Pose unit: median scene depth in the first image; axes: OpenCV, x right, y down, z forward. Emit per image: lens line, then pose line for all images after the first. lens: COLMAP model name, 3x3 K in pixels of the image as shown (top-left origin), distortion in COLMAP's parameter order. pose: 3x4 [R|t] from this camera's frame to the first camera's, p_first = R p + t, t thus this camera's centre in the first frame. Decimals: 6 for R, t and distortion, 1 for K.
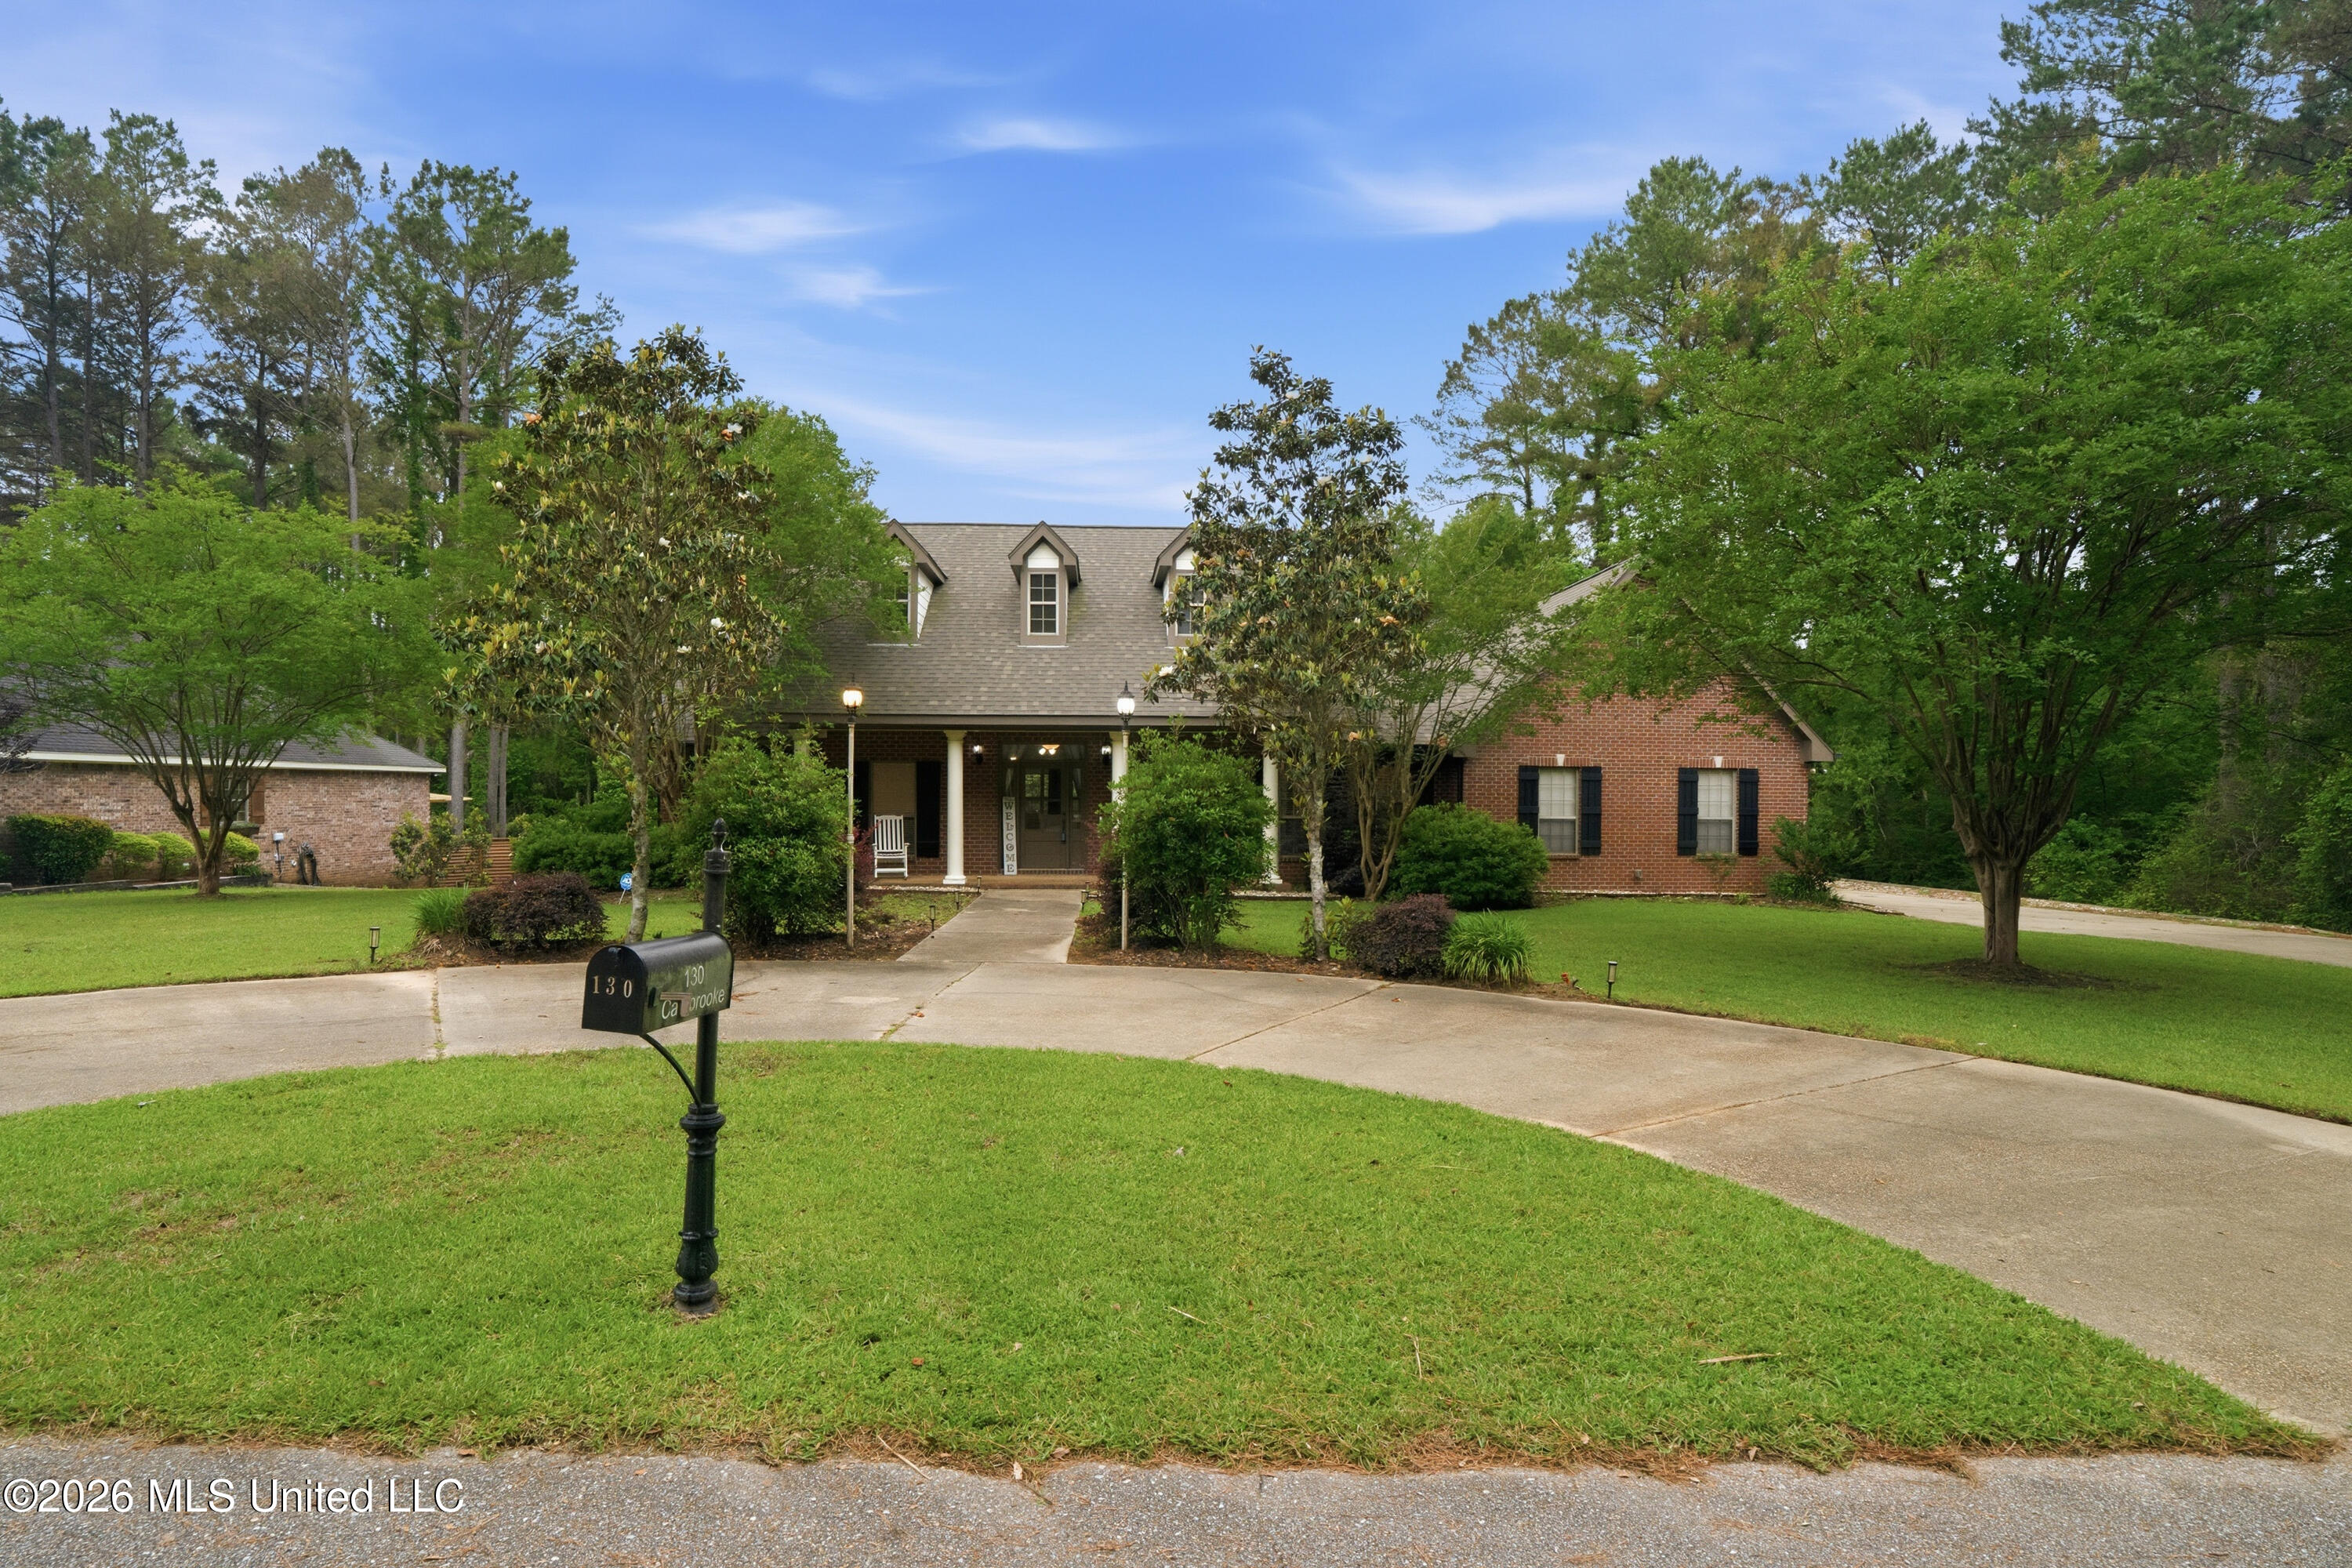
lens RADIAL K [[1100.8, 0, 1170.6], [0, 1100.8, 784.0], [0, 0, 1]] dist [-0.032615, 0.001476]
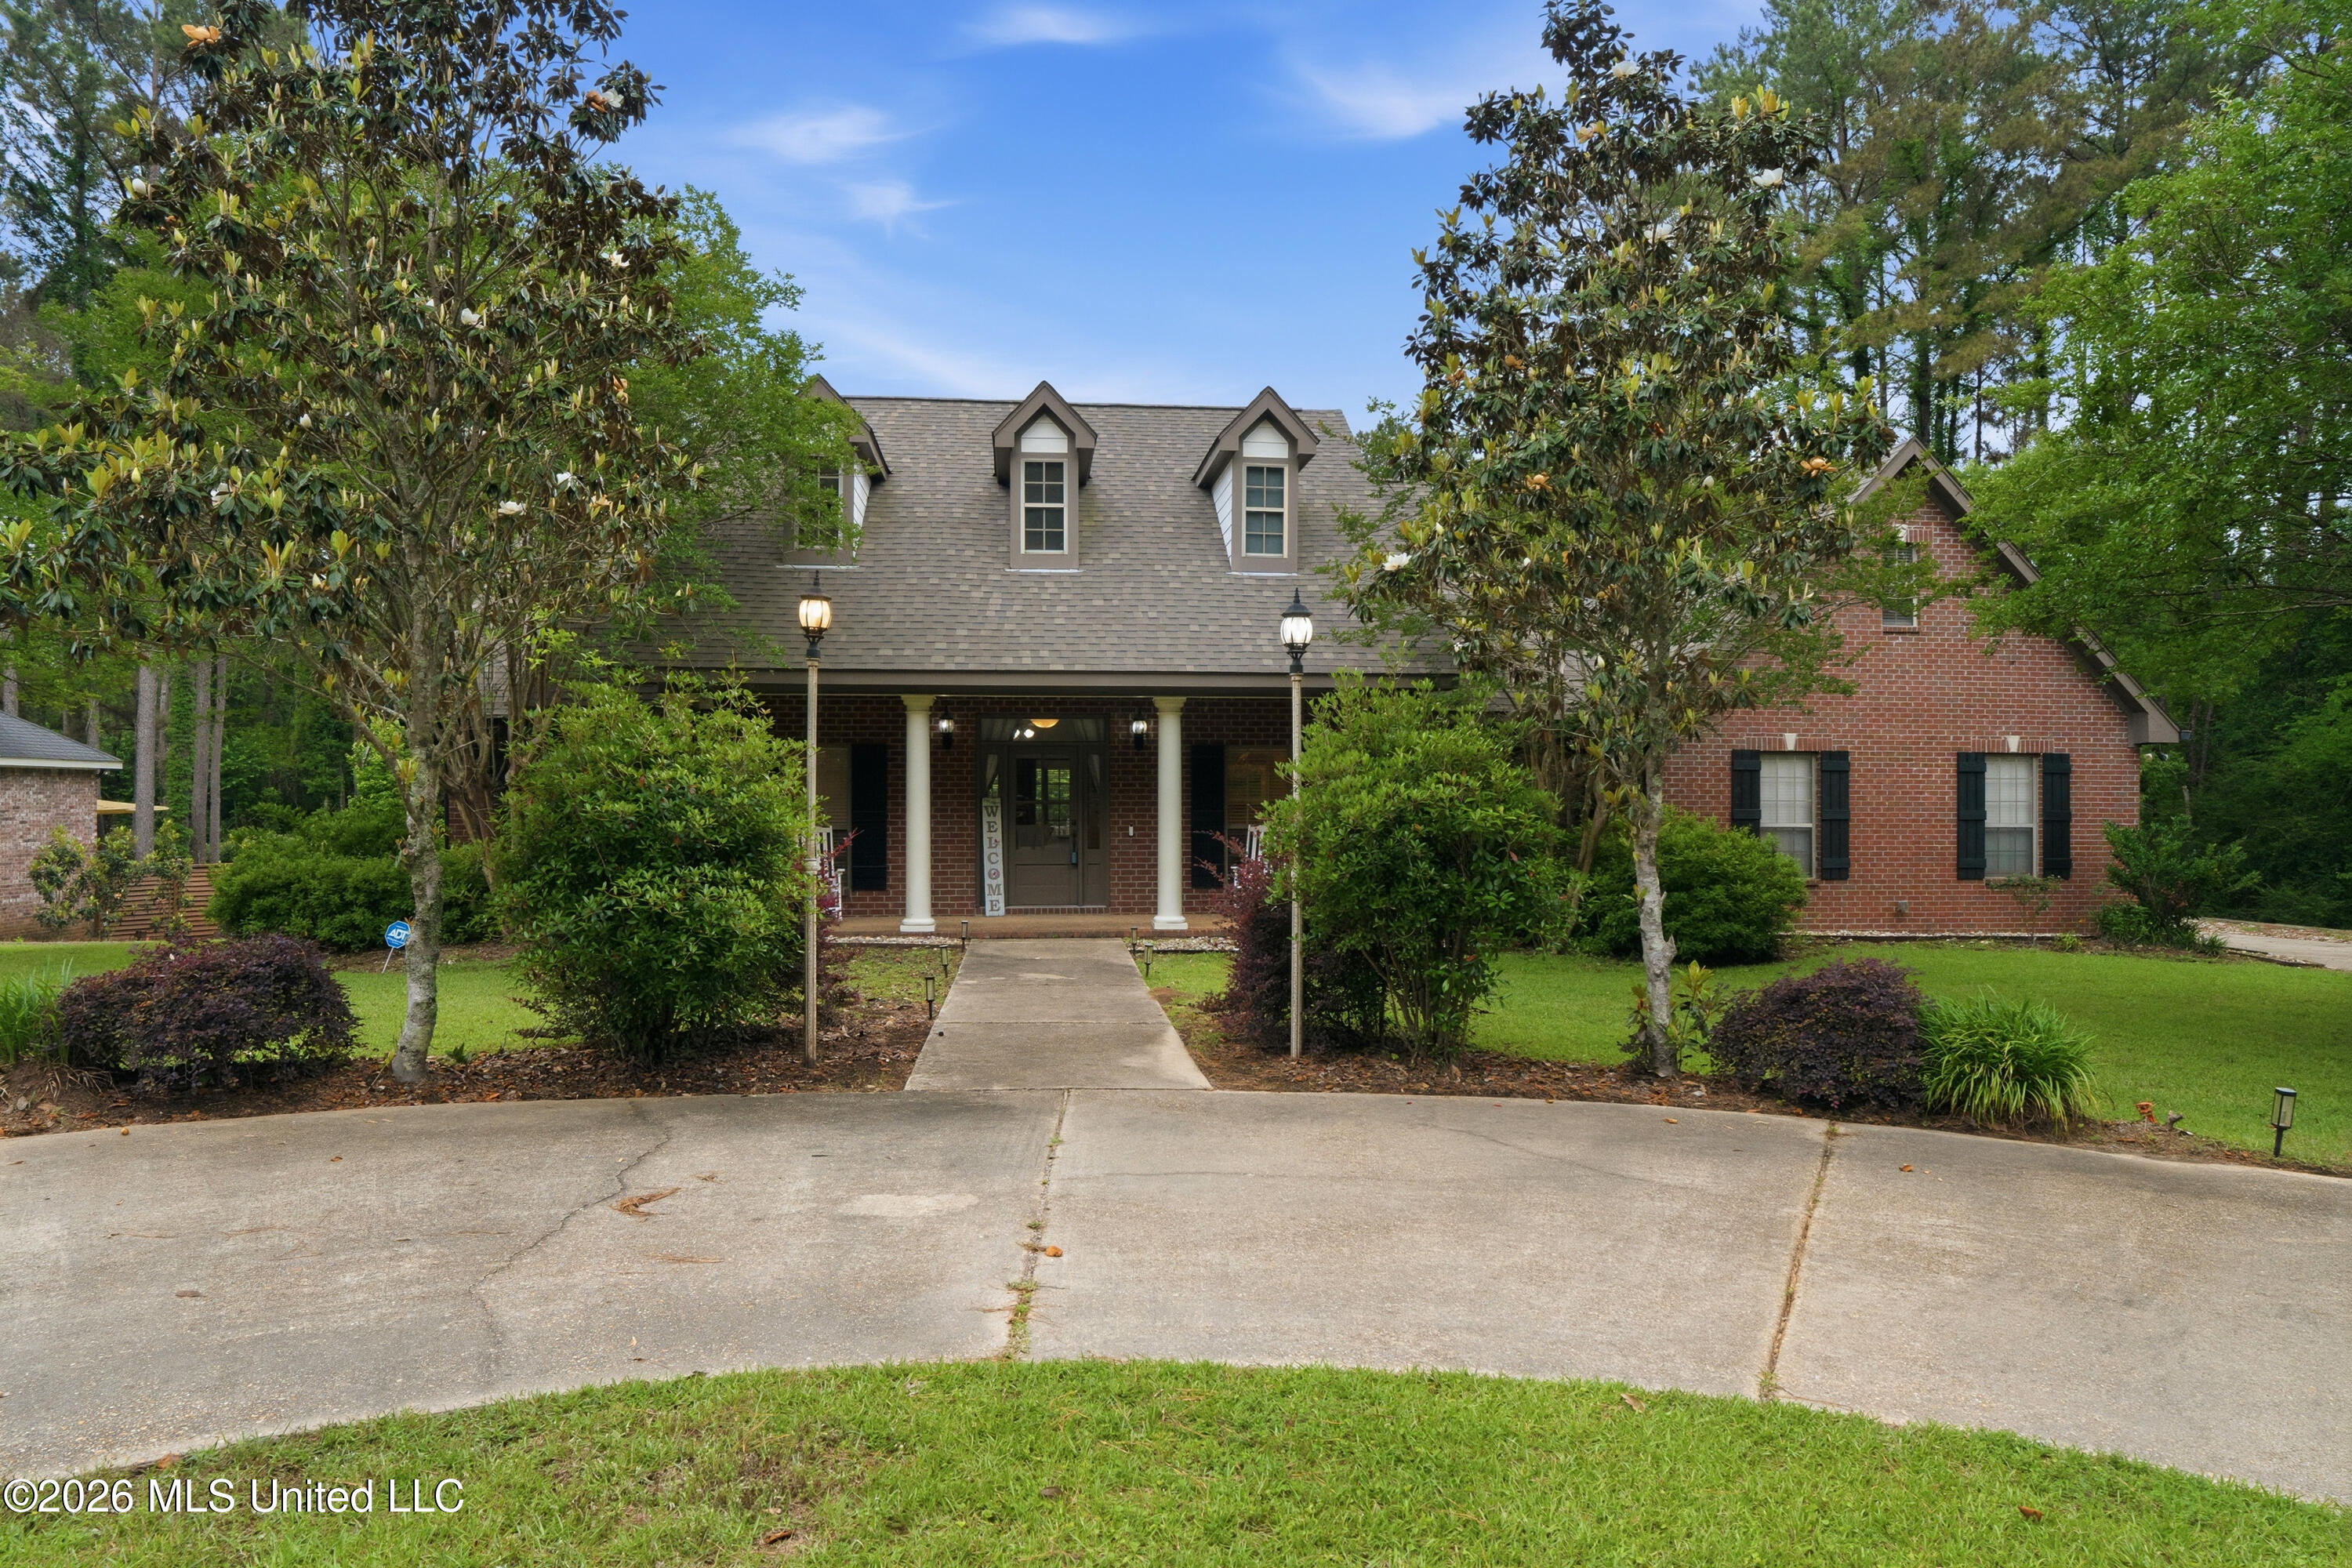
lens RADIAL K [[1406.7, 0, 1177.9], [0, 1406.7, 765.3], [0, 0, 1]] dist [-0.012656, 0.011059]
pose [[0.998916, -0.003114, 0.046445, -0.082011], [0.003836, 0.999873, -0.015463, 0.006208], [-0.046391, 0.015625, 0.998801, 0.164144]]
